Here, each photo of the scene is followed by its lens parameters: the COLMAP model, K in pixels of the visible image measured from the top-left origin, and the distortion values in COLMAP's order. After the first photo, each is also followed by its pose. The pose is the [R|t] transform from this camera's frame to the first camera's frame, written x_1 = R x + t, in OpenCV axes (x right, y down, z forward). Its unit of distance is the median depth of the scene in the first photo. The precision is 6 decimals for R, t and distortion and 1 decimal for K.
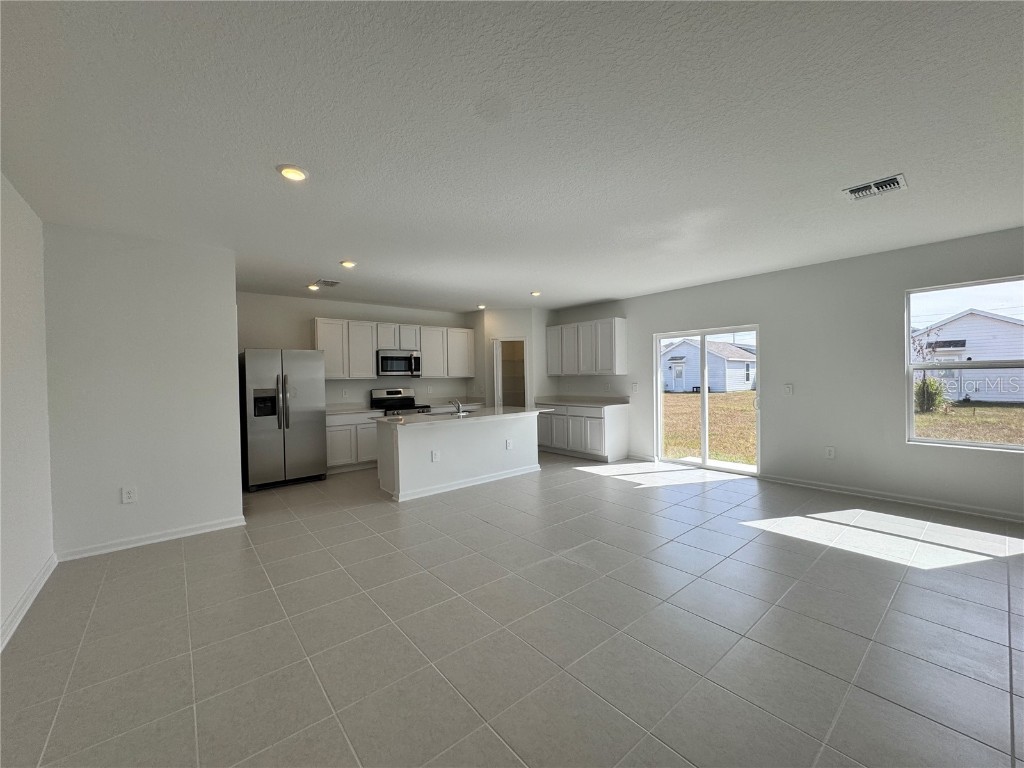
lens RADIAL K [[410.0, 0, 512.3], [0, 410.0, 384.5], [0, 0, 1]] dist [-0.003603, 0.000588]
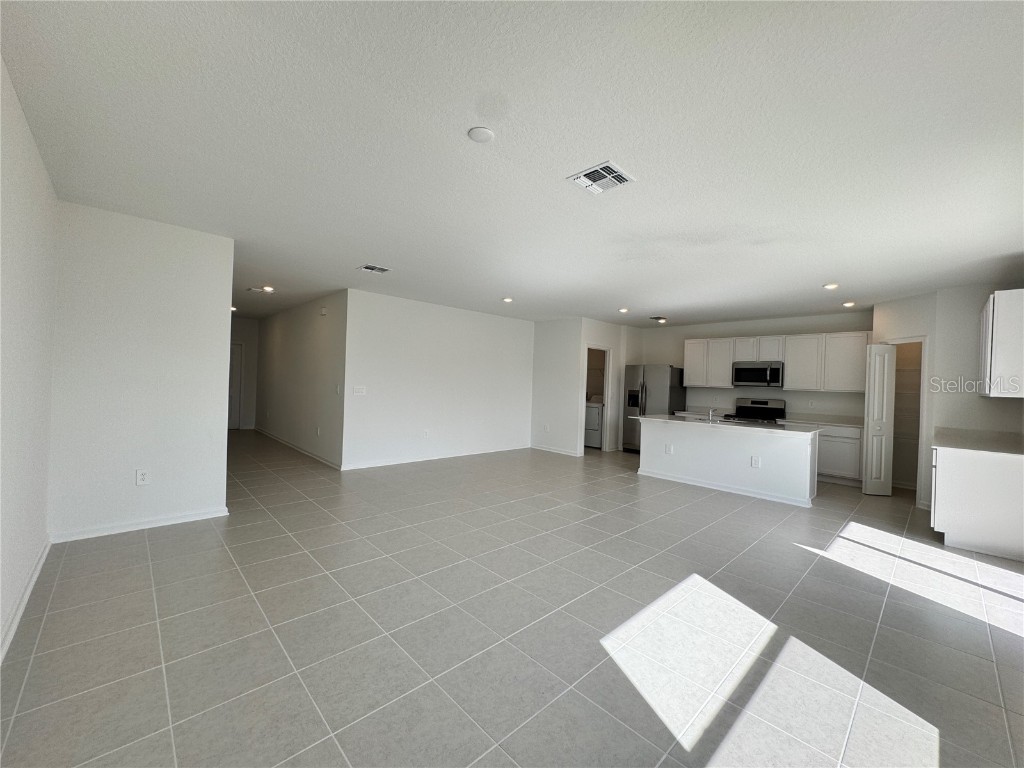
lens RADIAL K [[410.0, 0, 512.6], [0, 410.0, 382.5], [0, 0, 1]] dist [-0.003603, 0.000588]
pose [[0.071014, 0.022370, -0.997224, 0.704209], [-0.052489, 0.998447, 0.018660, -0.017682], [0.996093, 0.051019, 0.072078, 0.301929]]
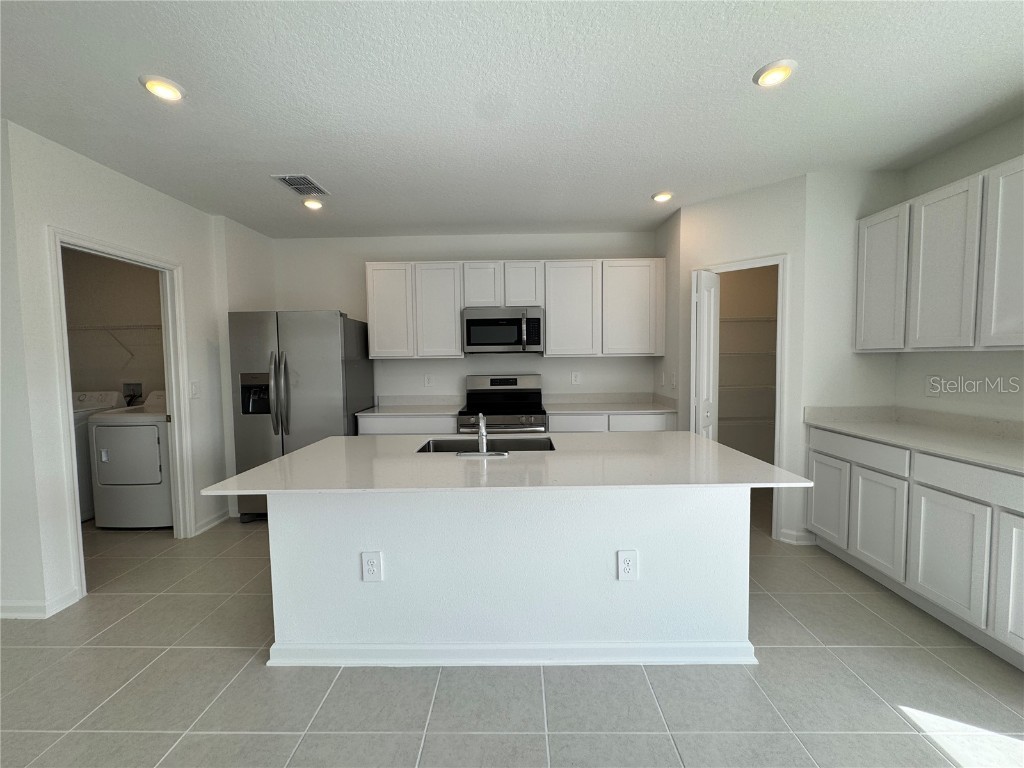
lens RADIAL K [[410.0, 0, 507.9], [0, 410.0, 382.8], [0, 0, 1]] dist [-0.003603, 0.000588]
pose [[0.755521, 0.045353, -0.653552, 0.101225], [-0.012233, 0.998404, 0.055142, -0.011091], [0.655010, -0.033666, 0.754870, 0.563170]]
